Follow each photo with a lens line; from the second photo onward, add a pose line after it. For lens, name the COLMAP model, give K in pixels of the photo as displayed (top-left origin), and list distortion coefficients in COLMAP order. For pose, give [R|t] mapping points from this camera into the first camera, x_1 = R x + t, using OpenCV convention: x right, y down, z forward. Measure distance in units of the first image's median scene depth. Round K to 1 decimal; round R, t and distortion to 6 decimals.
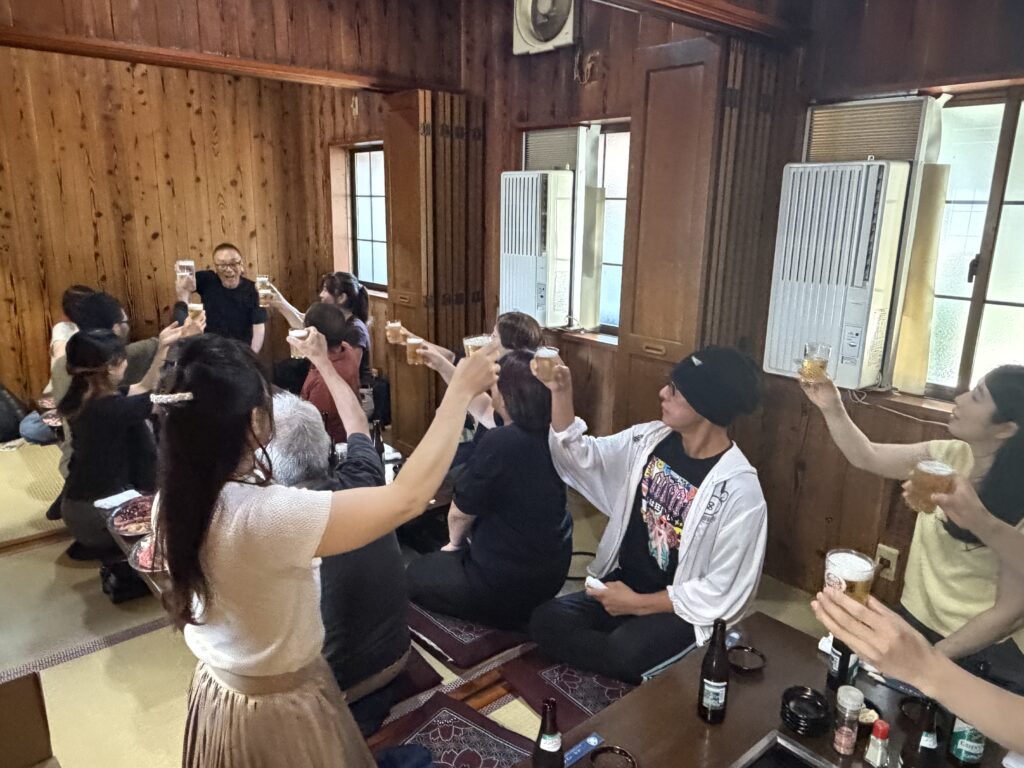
lens RADIAL K [[722.8, 0, 512.0], [0, 722.8, 384.0], [0, 0, 1]] dist [0.001076, -0.000146]
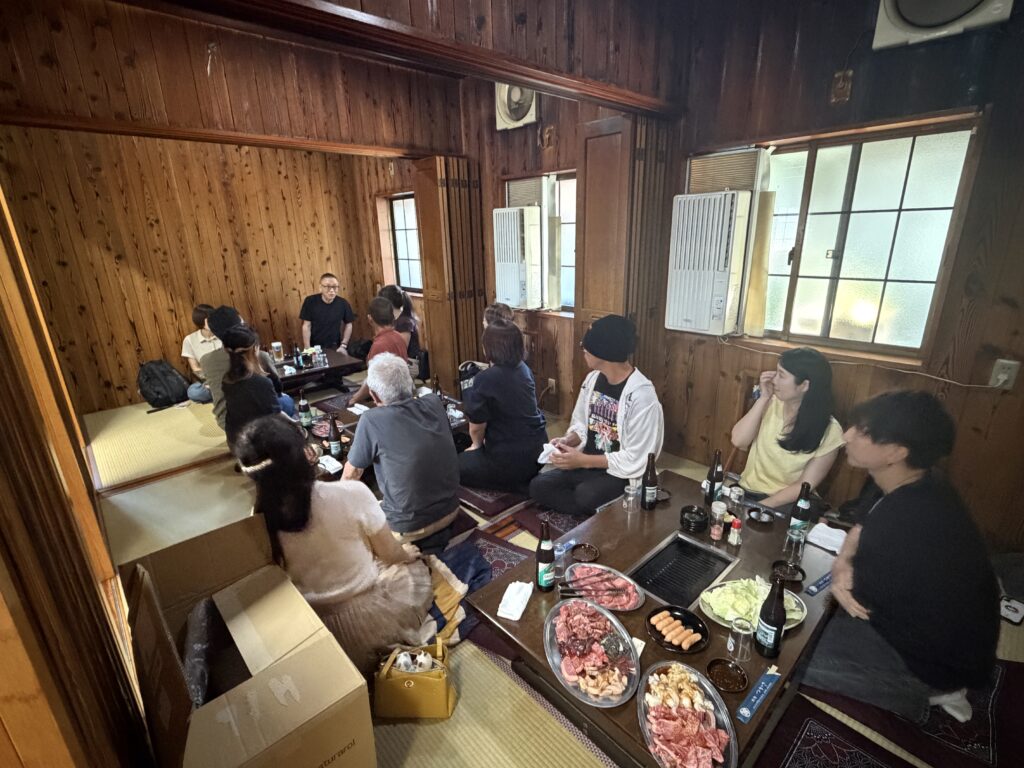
lens RADIAL K [[482.3, 0, 515.7], [0, 482.3, 385.0], [0, 0, 1]] dist [0.000803, 0.000192]
pose [[0.998197, -0.054084, 0.026041, -0.013706], [0.052305, 0.996530, 0.064745, 0.015948], [-0.029452, -0.063266, 0.997562, -0.049628]]
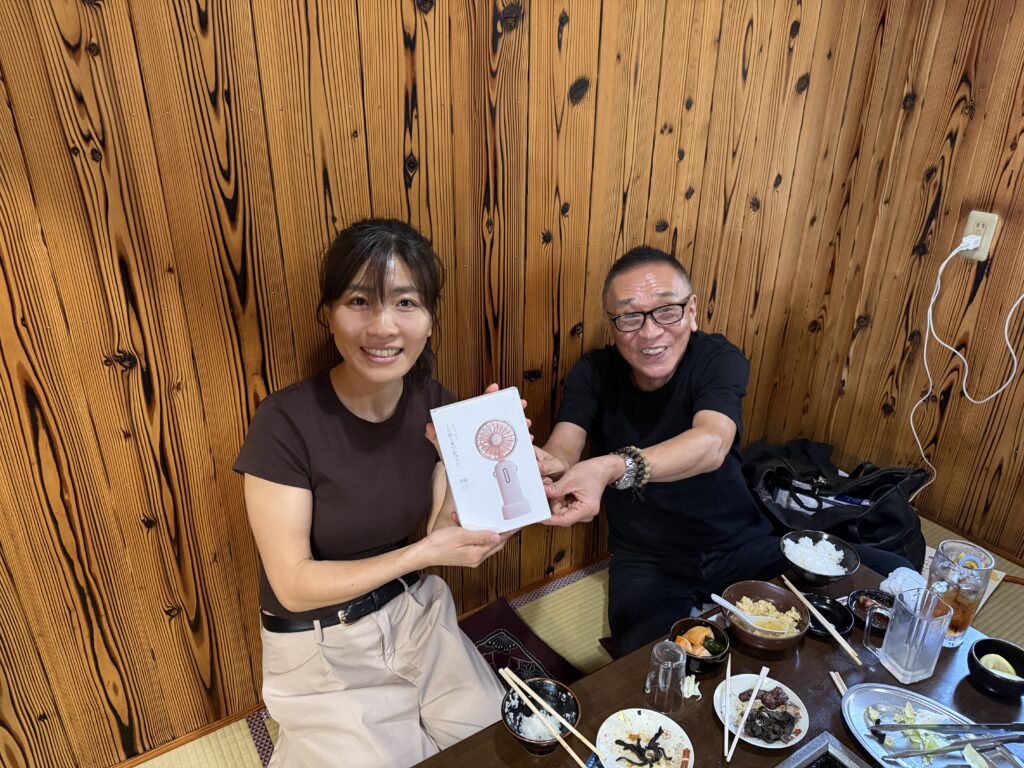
lens RADIAL K [[739.5, 0, 505.3], [0, 739.5, 391.3], [0, 0, 1]] dist [-0.003325, -0.004795]
pose [[0.991145, 0.048537, -0.123595, -0.686669], [-0.024710, 0.981959, 0.187471, -0.203044], [0.130465, -0.182757, 0.974463, 0.988712]]
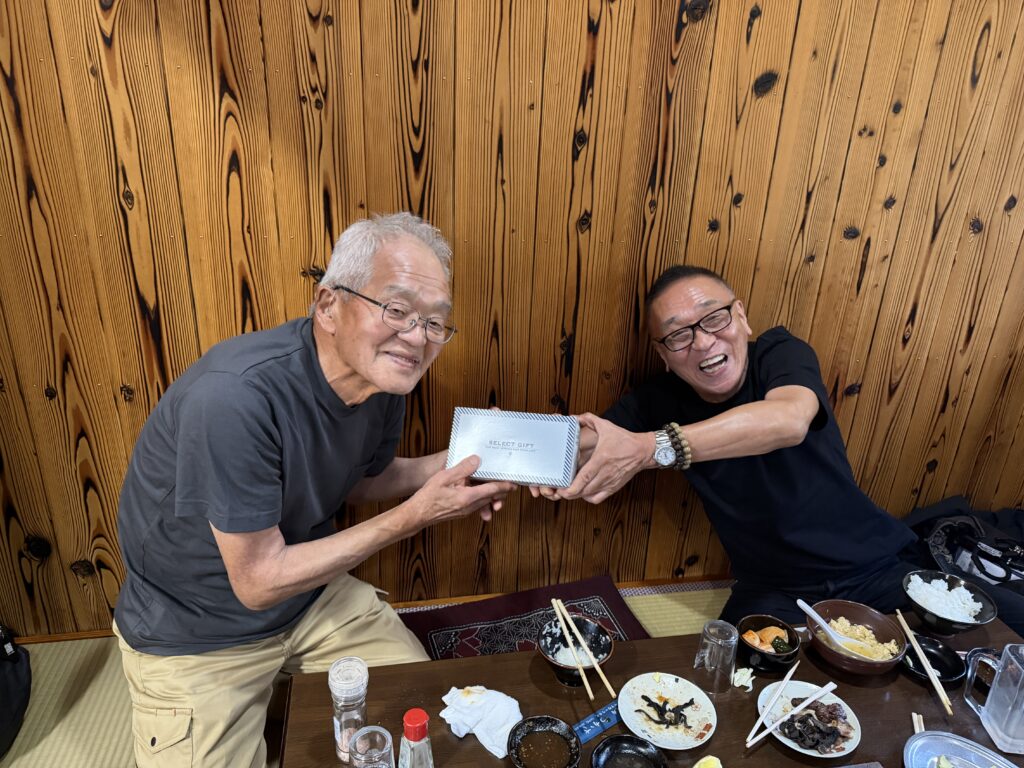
lens RADIAL K [[739.2, 0, 509.4], [0, 739.2, 389.1], [0, 0, 1]] dist [-0.000515, -0.007160]
pose [[0.866332, 0.207074, -0.454521, -0.604526], [-0.147124, 0.975432, 0.163970, -0.170491], [0.477308, -0.075182, 0.875514, 0.979998]]
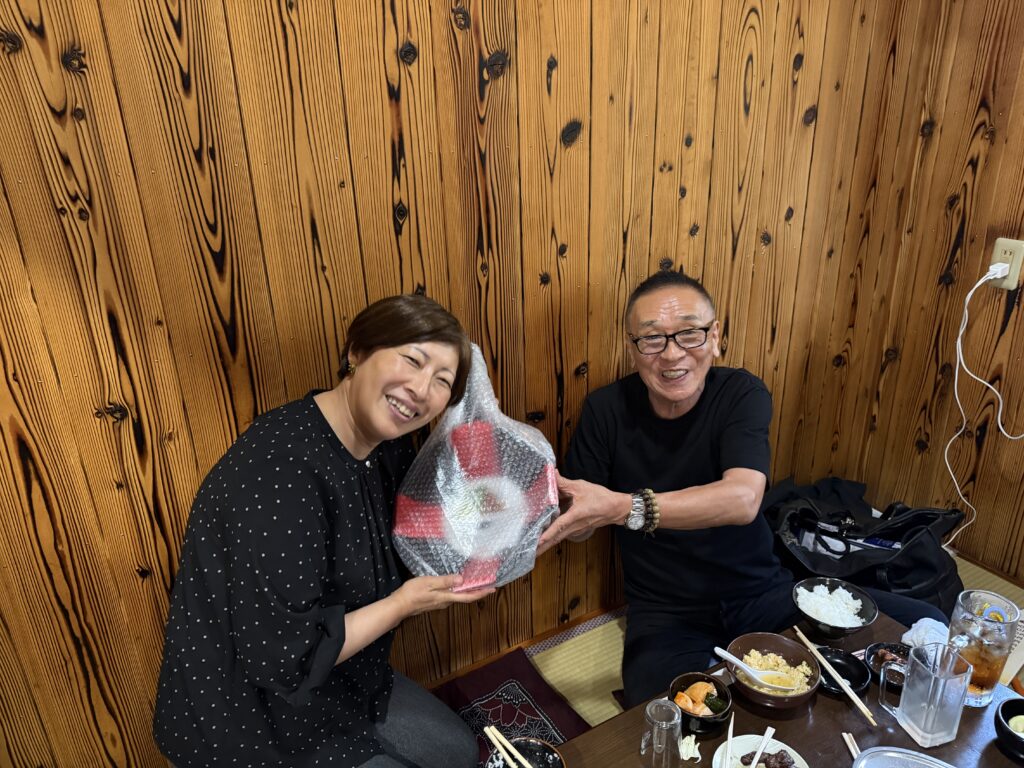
lens RADIAL K [[739.2, 0, 509.4], [0, 739.2, 389.1], [0, 0, 1]] dist [-0.000515, -0.007160]
pose [[0.981755, 0.024725, -0.188534, -0.657620], [0.001527, 0.990453, 0.137845, -0.206904], [0.190142, -0.135618, 0.972345, 1.000283]]
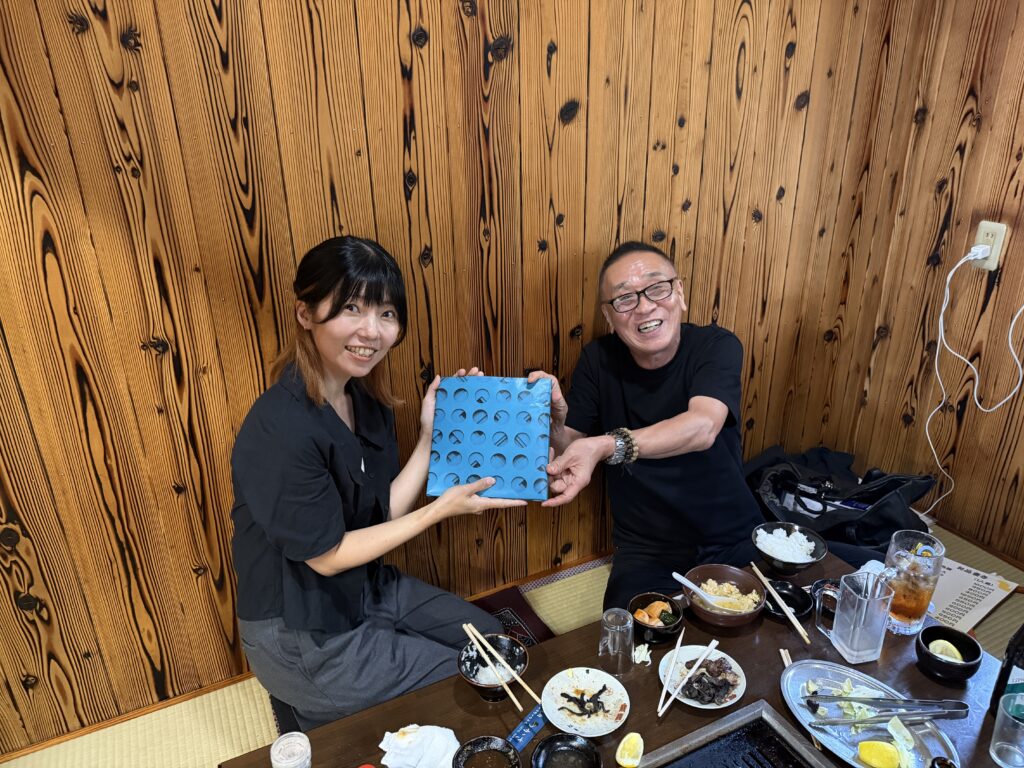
lens RADIAL K [[740.4, 0, 513.4], [0, 740.4, 391.2], [0, 0, 1]] dist [0.007968, -0.018456]
pose [[0.970817, 0.062226, -0.231608, -0.621983], [-0.025583, 0.987112, 0.157970, -0.193199], [0.238453, -0.147434, 0.959898, 0.956385]]
